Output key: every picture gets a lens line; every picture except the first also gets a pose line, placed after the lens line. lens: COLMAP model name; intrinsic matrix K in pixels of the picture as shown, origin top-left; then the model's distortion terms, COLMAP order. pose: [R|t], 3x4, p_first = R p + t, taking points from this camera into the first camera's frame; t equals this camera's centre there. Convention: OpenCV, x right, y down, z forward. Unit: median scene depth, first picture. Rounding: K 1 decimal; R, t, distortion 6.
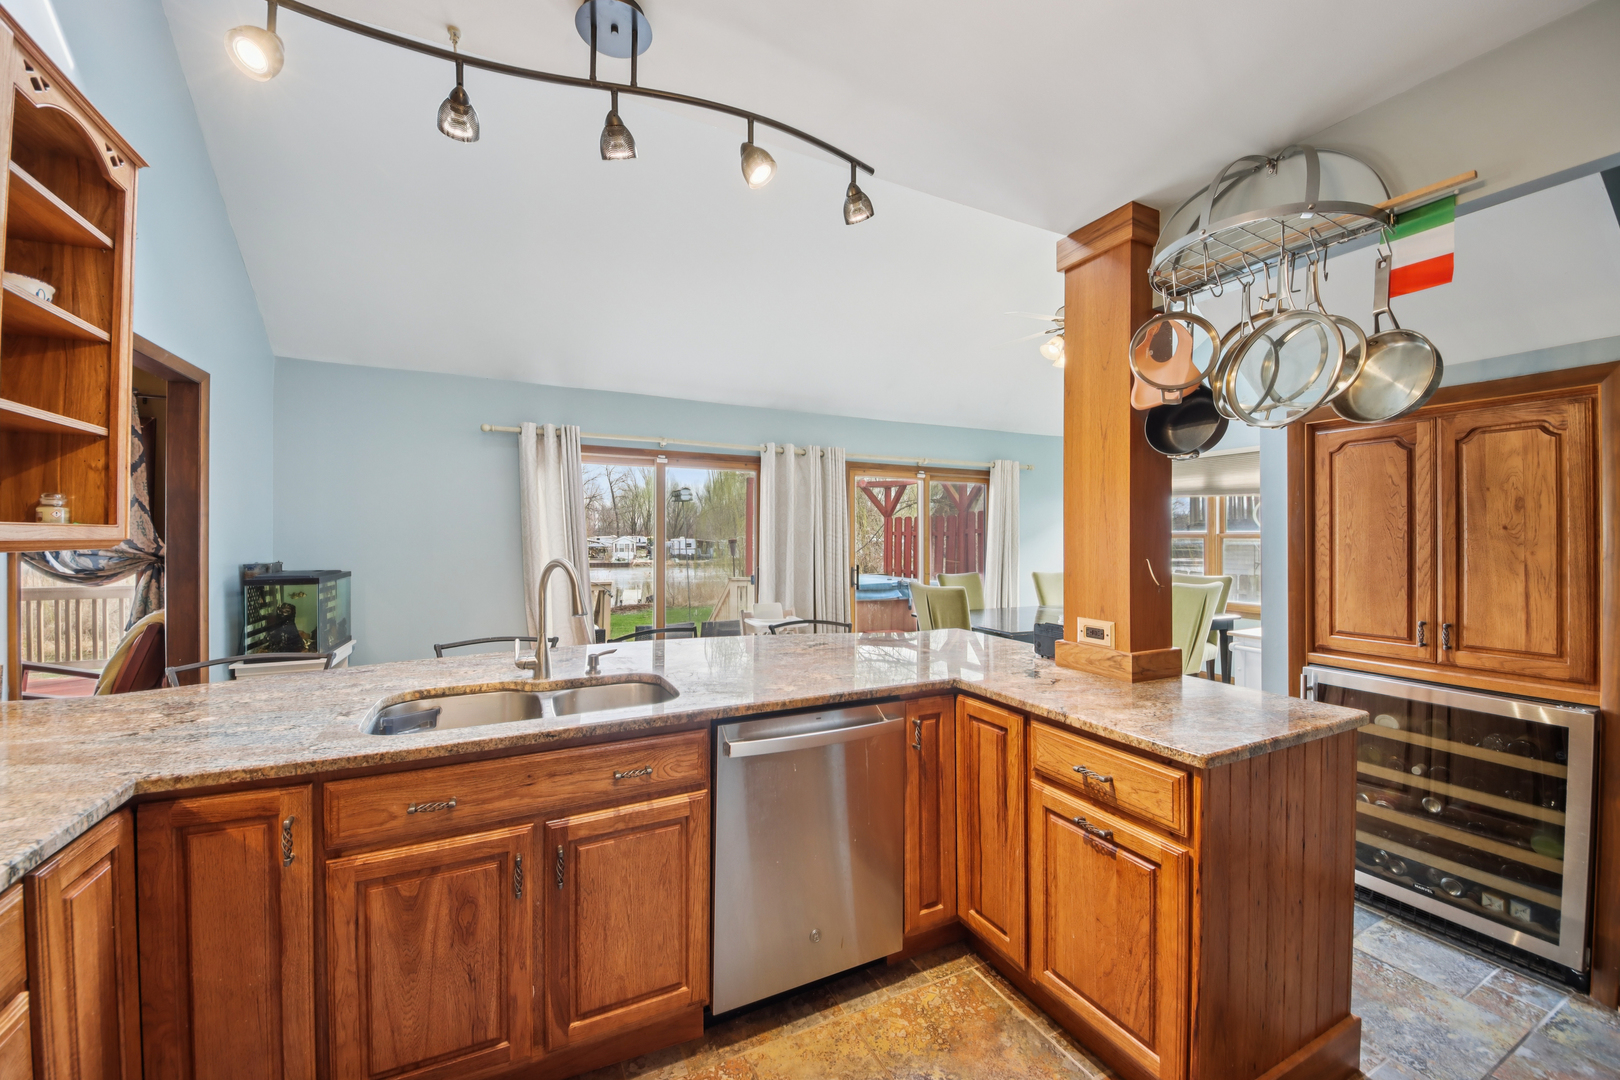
lens RADIAL K [[614.5, 0, 805.2], [0, 614.5, 534.1], [0, 0, 1]] dist [0.001822, -0.008476]
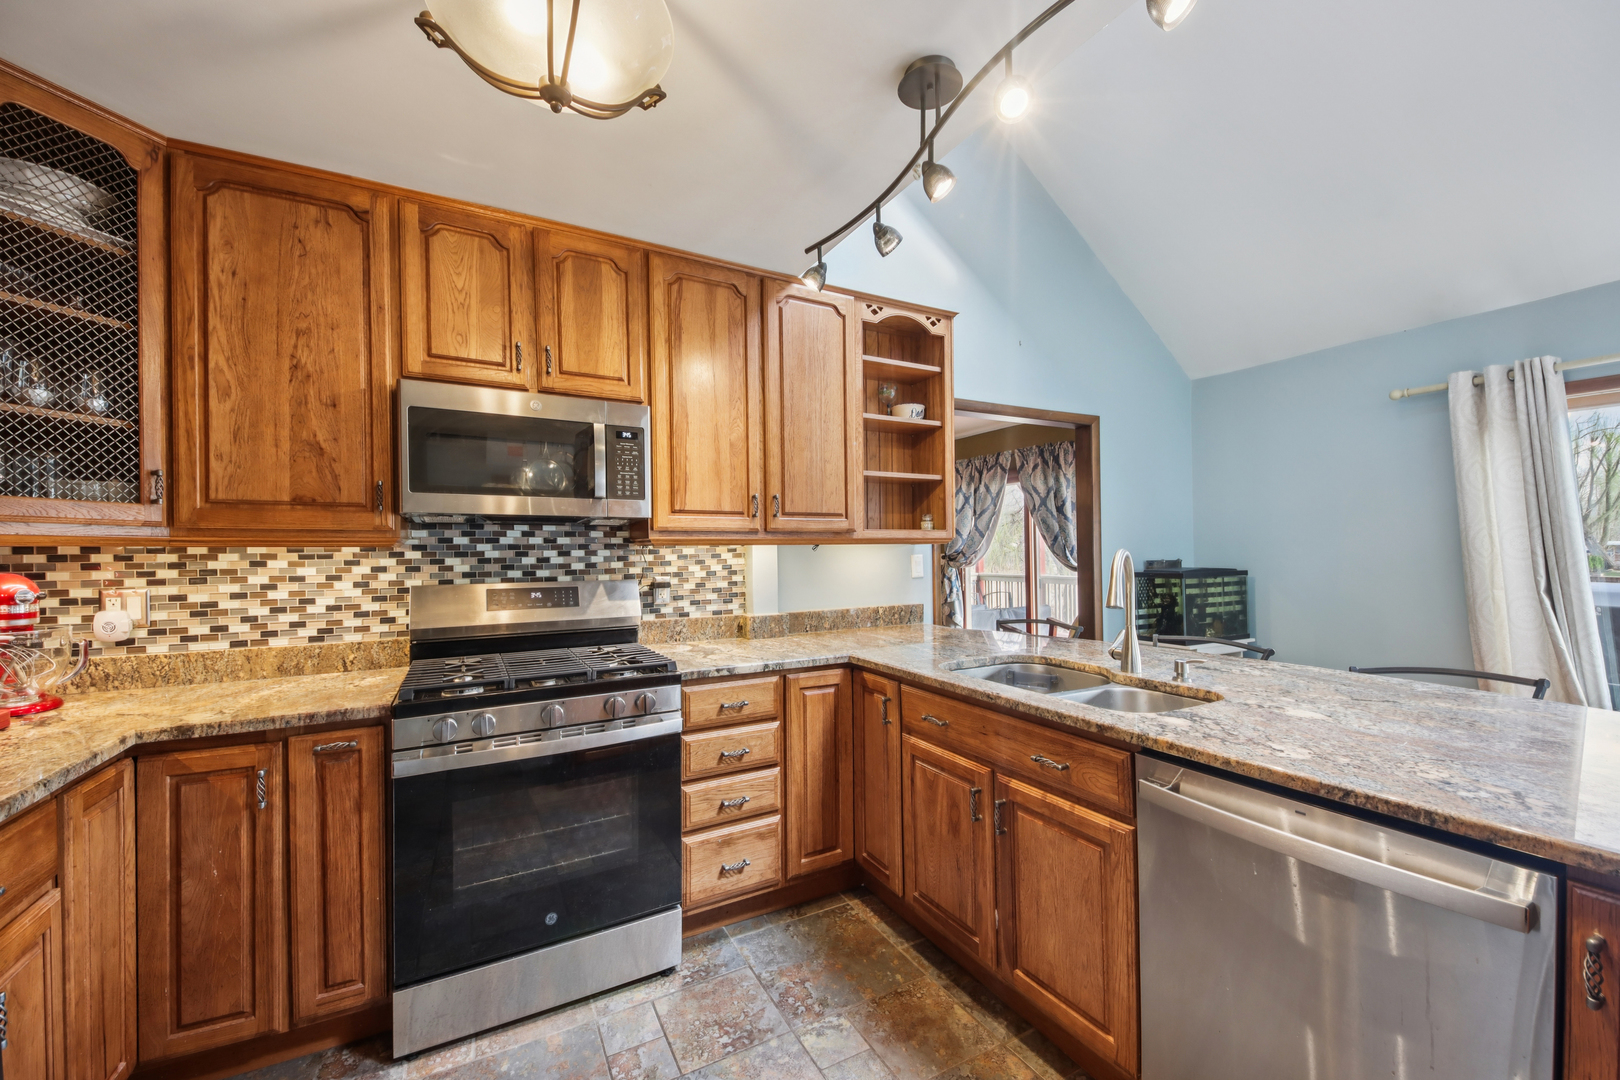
lens RADIAL K [[636.0, 0, 808.6], [0, 636.0, 552.4], [0, 0, 1]] dist [0.020335, -0.000137]
pose [[0.036819, 0.002471, -0.999319, 0.708503], [0.012457, 0.999918, 0.002932, 0.040125], [0.999244, -0.012556, 0.036785, 0.556682]]
